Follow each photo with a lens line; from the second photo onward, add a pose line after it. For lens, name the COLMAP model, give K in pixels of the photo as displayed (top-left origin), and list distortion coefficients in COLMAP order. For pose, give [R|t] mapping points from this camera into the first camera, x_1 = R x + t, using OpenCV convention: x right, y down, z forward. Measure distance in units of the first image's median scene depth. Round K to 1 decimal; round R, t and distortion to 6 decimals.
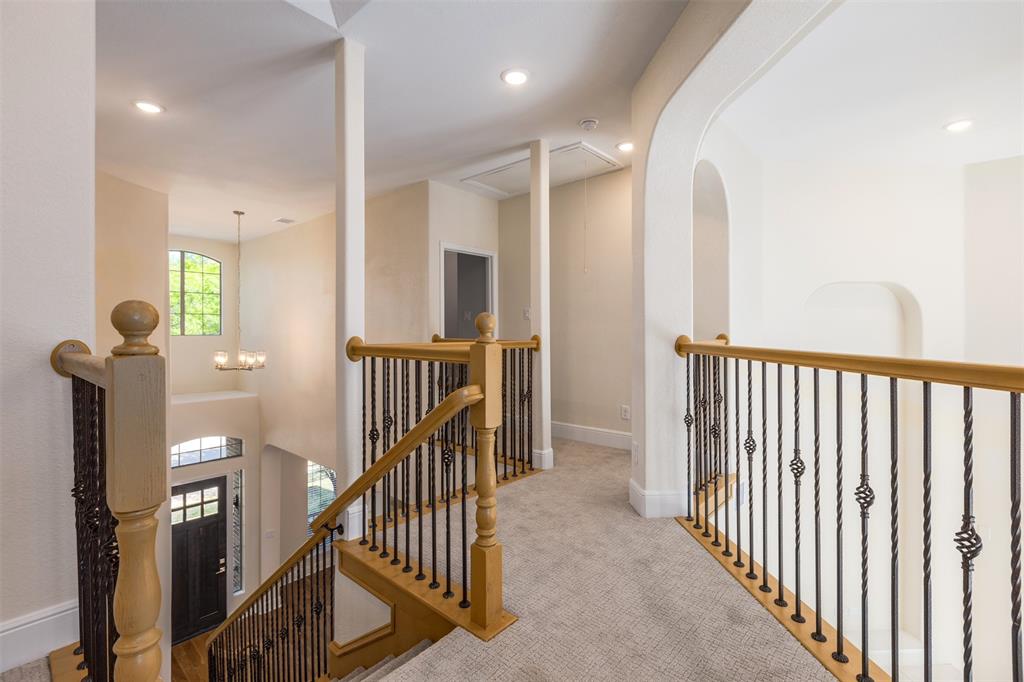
lens RADIAL K [[456.0, 0, 512.5], [0, 456.0, 337.6], [0, 0, 1]] dist [-0.001434, 0.000762]
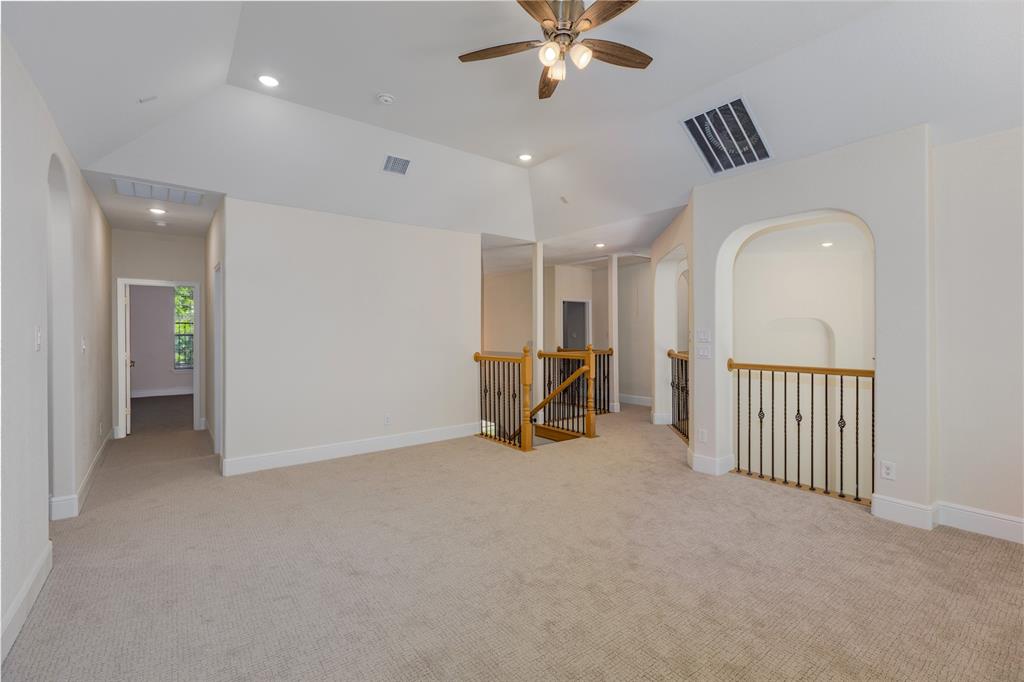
lens RADIAL K [[456.0, 0, 505.9], [0, 456.0, 337.8], [0, 0, 1]] dist [-0.001434, 0.000762]
pose [[0.977934, -0.002189, -0.208903, 0.017569], [0.000899, 0.999980, -0.006270, -0.038885], [0.208913, 0.005944, 0.977916, -1.129035]]
